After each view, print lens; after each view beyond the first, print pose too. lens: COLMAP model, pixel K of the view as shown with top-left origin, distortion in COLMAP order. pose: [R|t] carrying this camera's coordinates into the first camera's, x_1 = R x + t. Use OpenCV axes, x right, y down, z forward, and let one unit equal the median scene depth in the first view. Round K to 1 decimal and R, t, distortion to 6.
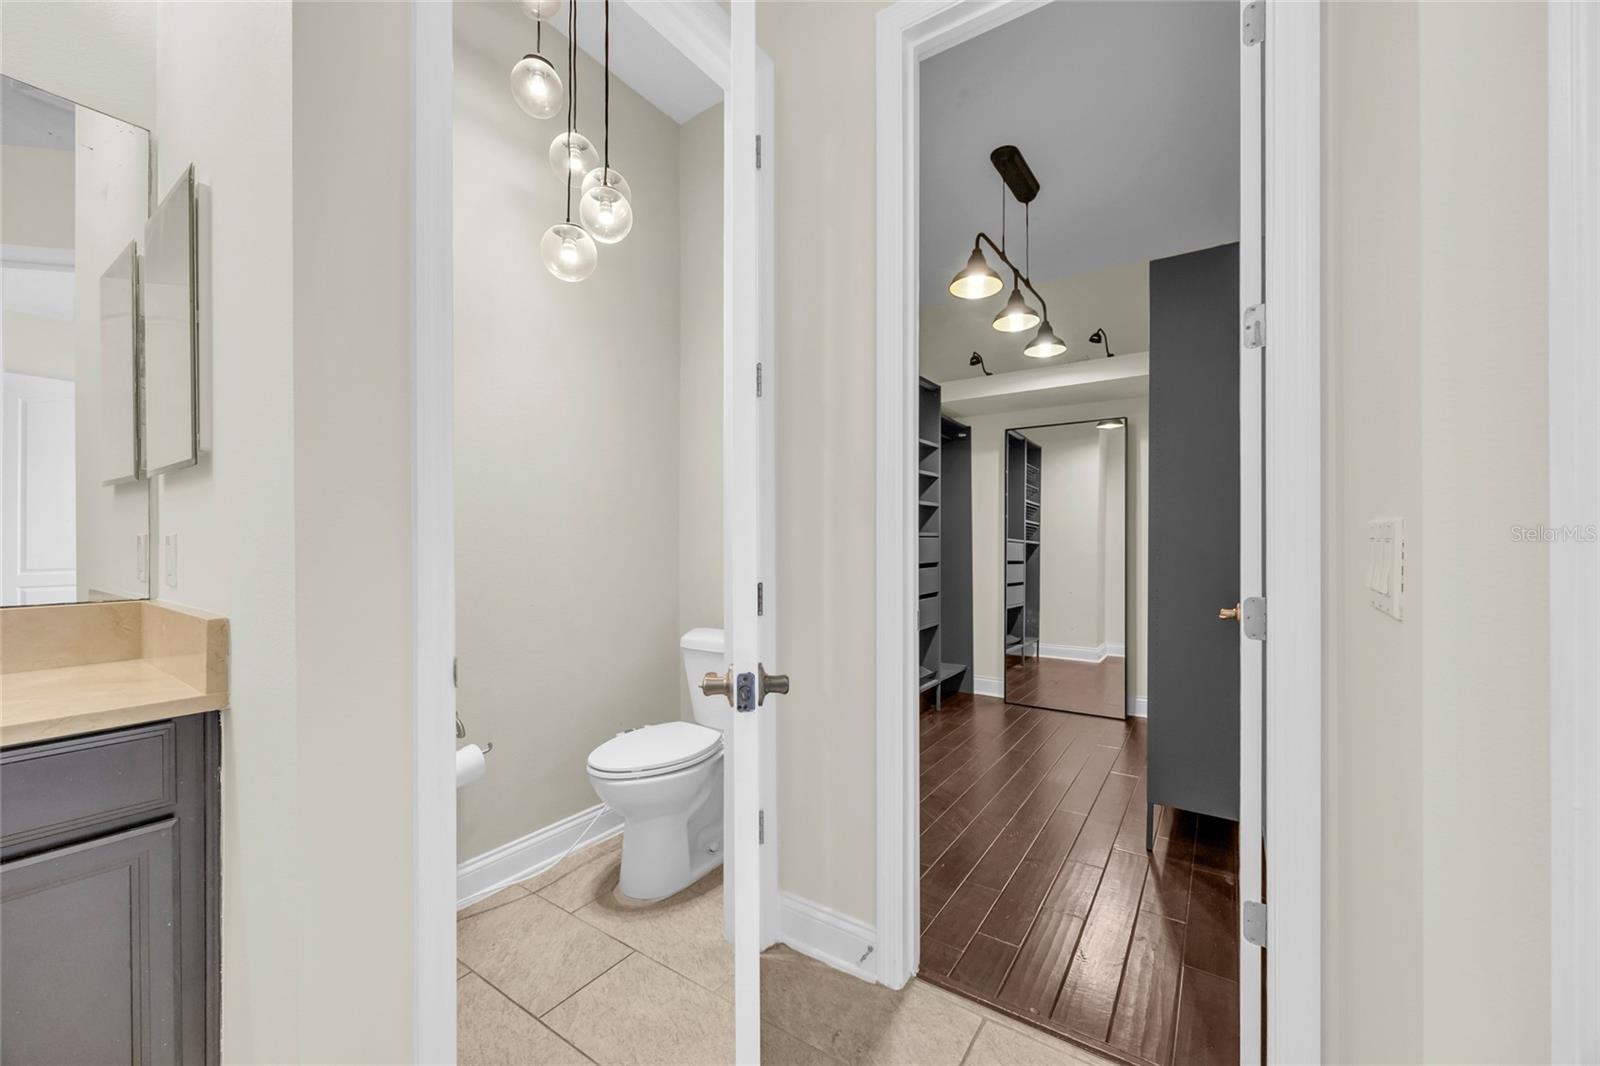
lens RADIAL K [[627.4, 0, 800.2], [0, 627.4, 542.1], [0, 0, 1]] dist [0.000623, -0.000022]
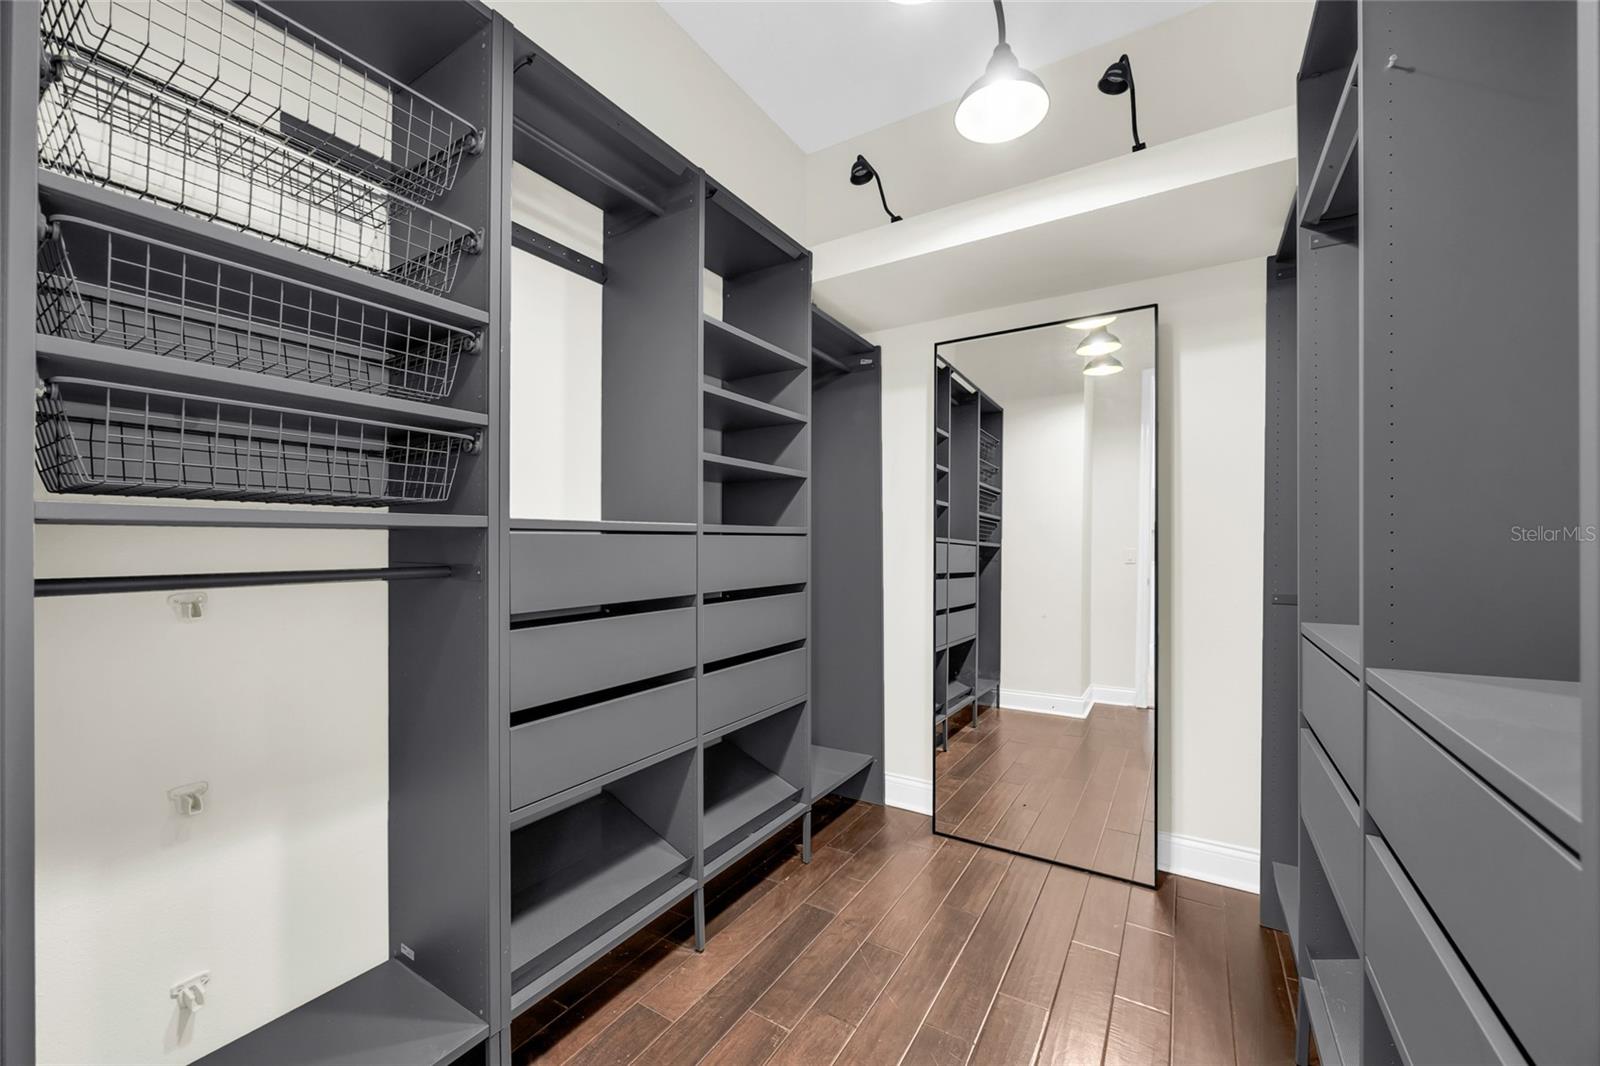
lens RADIAL K [[627.4, 0, 797.8], [0, 627.4, 531.4], [0, 0, 1]] dist [0.000623, -0.000022]
pose [[0.999003, 0.004220, 0.044451, 0.168887], [-0.003546, 0.999877, -0.015247, -0.002552], [-0.044510, 0.015075, 0.998895, 0.419978]]
